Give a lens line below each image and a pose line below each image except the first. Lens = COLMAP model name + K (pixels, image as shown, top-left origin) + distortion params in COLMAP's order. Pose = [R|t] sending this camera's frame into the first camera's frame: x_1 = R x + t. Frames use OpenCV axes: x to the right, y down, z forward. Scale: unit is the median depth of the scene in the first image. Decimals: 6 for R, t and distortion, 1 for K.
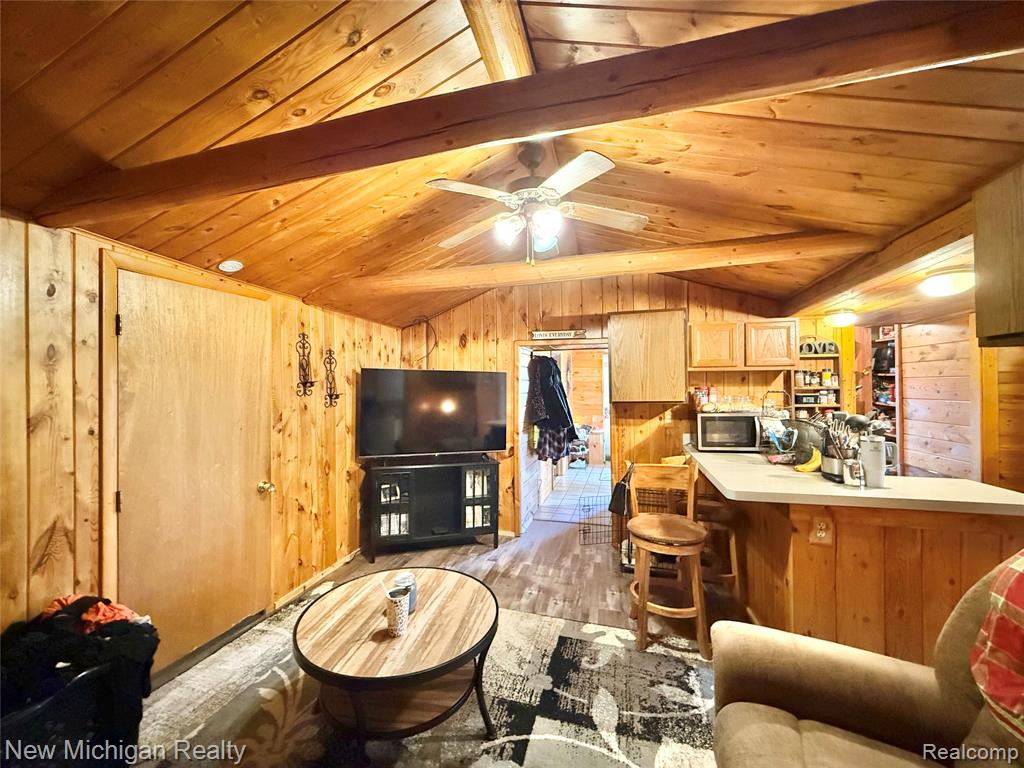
lens RADIAL K [[410.5, 0, 508.6], [0, 410.5, 383.9], [0, 0, 1]] dist [0.008114, 0.000186]
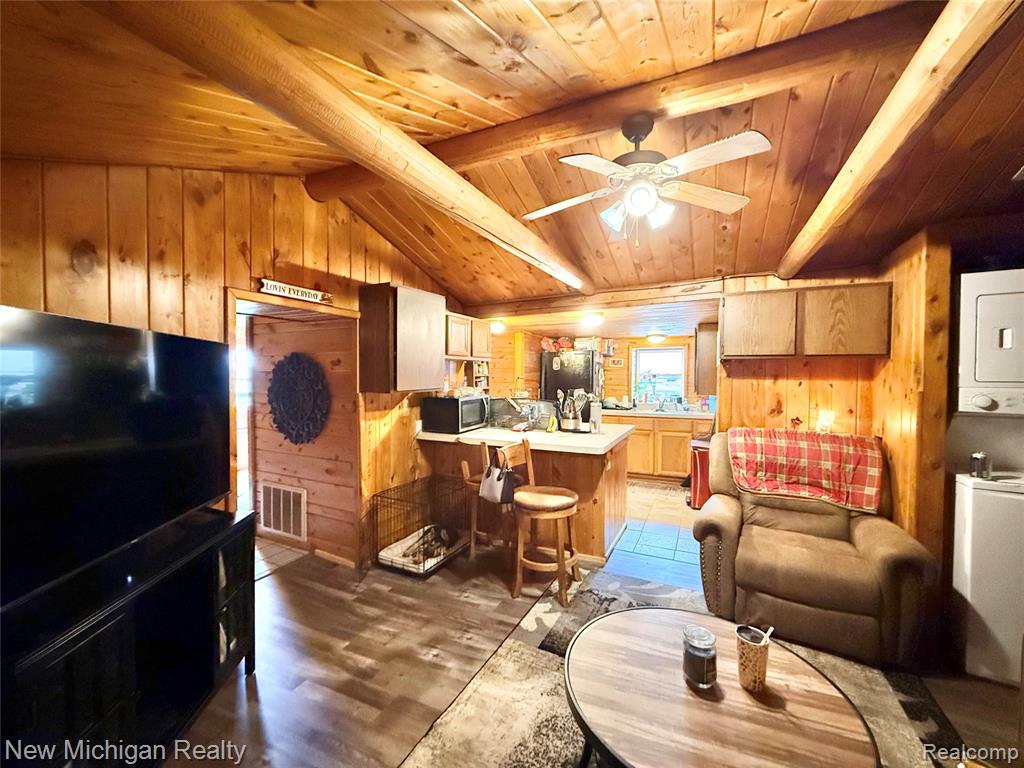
lens RADIAL K [[410.5, 0, 511.0], [0, 410.5, 383.7], [0, 0, 1]] dist [0.008114, 0.000186]
pose [[0.186937, -0.016355, 0.982236, -0.567544], [-0.007837, 0.999805, 0.018139, 0.012817], [-0.982341, -0.011088, 0.186772, 0.665858]]
